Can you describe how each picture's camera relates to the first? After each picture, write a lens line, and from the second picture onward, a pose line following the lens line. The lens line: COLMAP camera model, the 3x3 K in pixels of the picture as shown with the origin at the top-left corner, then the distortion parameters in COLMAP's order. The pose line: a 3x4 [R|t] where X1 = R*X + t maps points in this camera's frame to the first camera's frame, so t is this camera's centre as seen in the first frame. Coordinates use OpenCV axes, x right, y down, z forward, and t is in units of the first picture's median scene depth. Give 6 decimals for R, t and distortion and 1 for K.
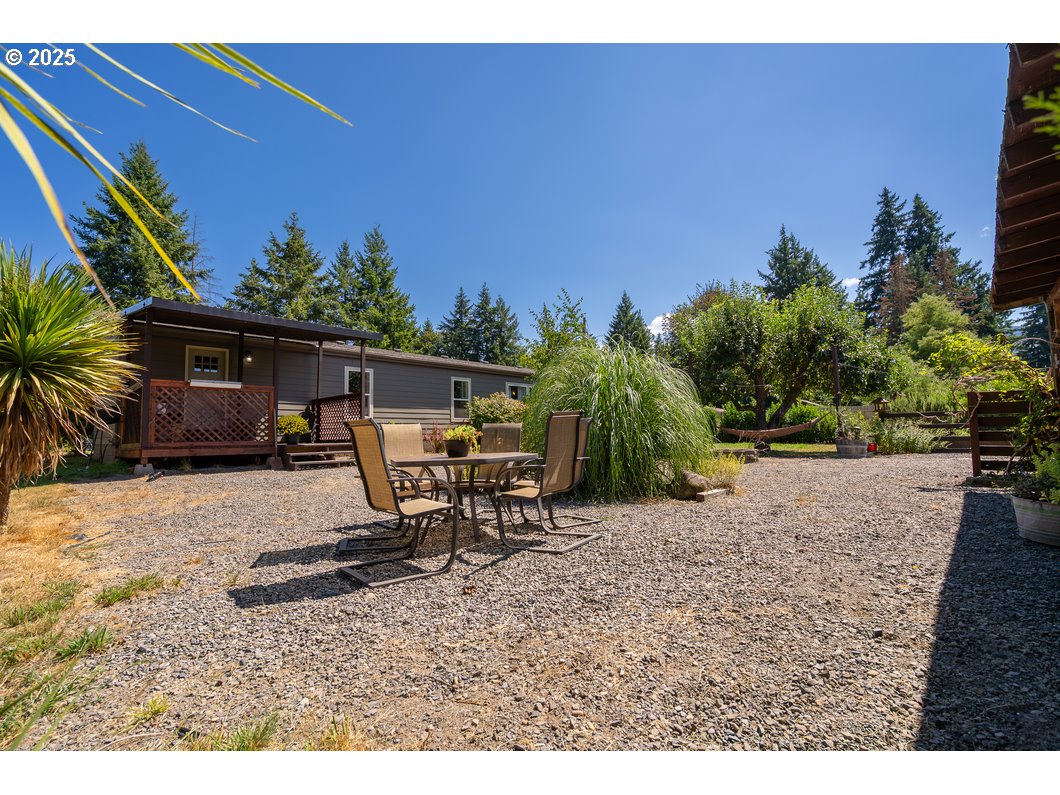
lens RADIAL K [[481.7, 0, 530.0], [0, 481.7, 397.5], [0, 0, 1]] dist [-0.010356, 0.000896]
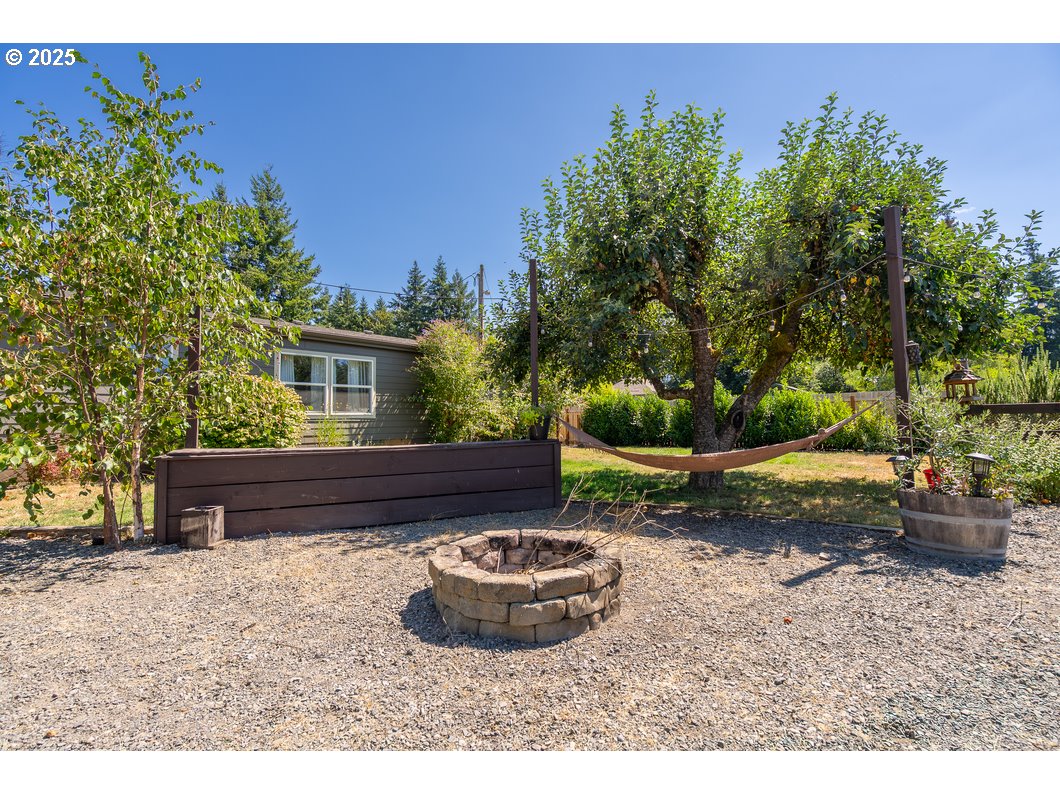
lens RADIAL K [[481.7, 0, 530.0], [0, 481.7, 397.5], [0, 0, 1]] dist [-0.010356, 0.000896]
pose [[0.999615, 0.001809, 0.027673, 0.049612], [-0.002525, 0.999662, 0.025870, 0.002543], [-0.027617, -0.025930, 0.999282, 0.090564]]
